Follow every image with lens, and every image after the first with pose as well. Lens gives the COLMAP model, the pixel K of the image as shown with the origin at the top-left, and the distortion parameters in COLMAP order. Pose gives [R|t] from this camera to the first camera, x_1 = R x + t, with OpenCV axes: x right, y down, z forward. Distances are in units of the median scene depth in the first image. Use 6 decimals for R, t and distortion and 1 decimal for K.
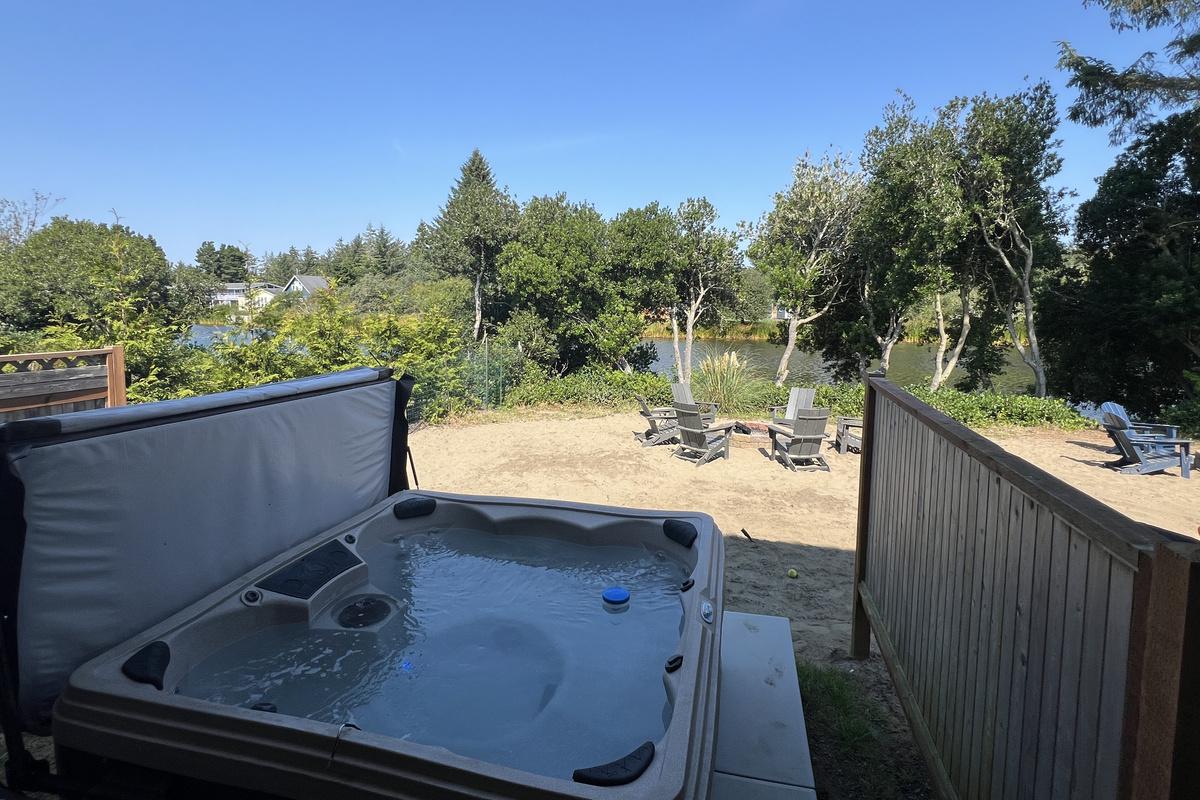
lens RADIAL K [[563.4, 0, 605.9], [0, 563.4, 351.5], [0, 0, 1]] dist [-0.002017, 0.000895]
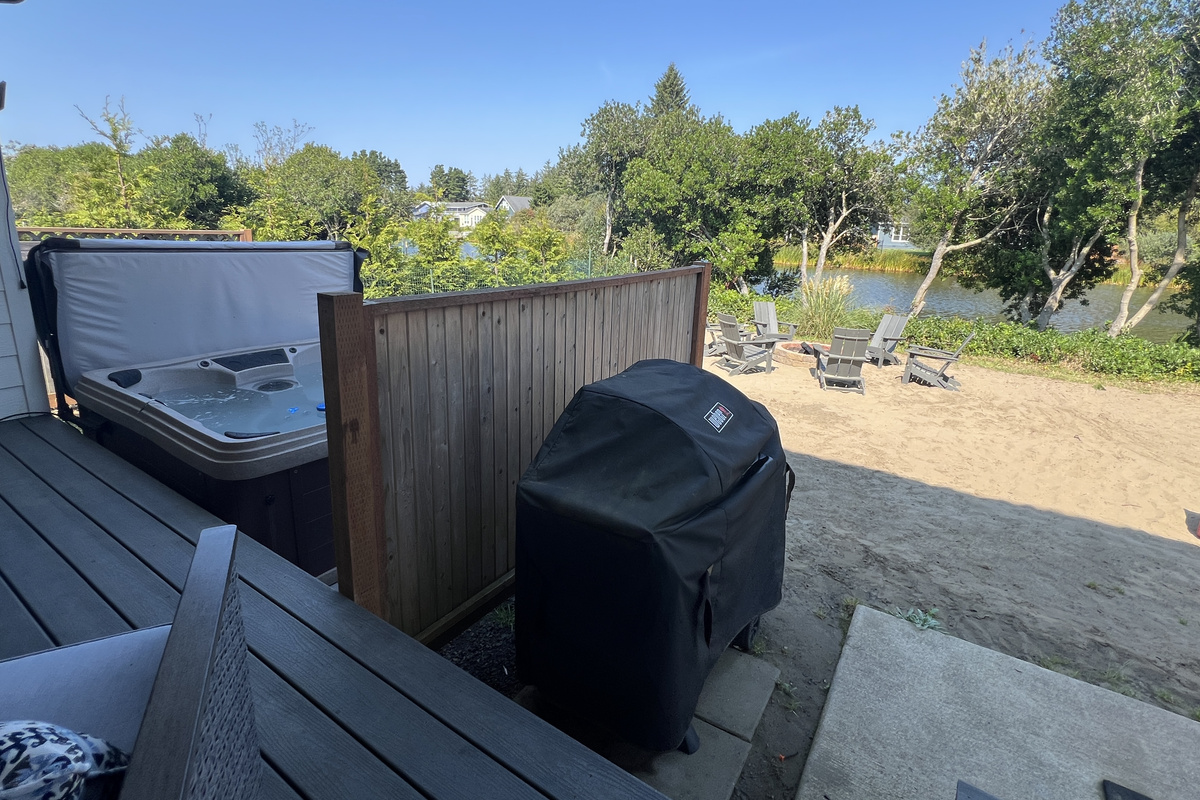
lens RADIAL K [[563.4, 0, 605.9], [0, 563.4, 351.5], [0, 0, 1]] dist [-0.002017, 0.000895]
pose [[0.943697, 0.096691, -0.316365, 0.130238], [-0.054541, 0.988720, 0.139491, 0.013330], [0.326284, -0.114383, 0.938326, -0.021577]]
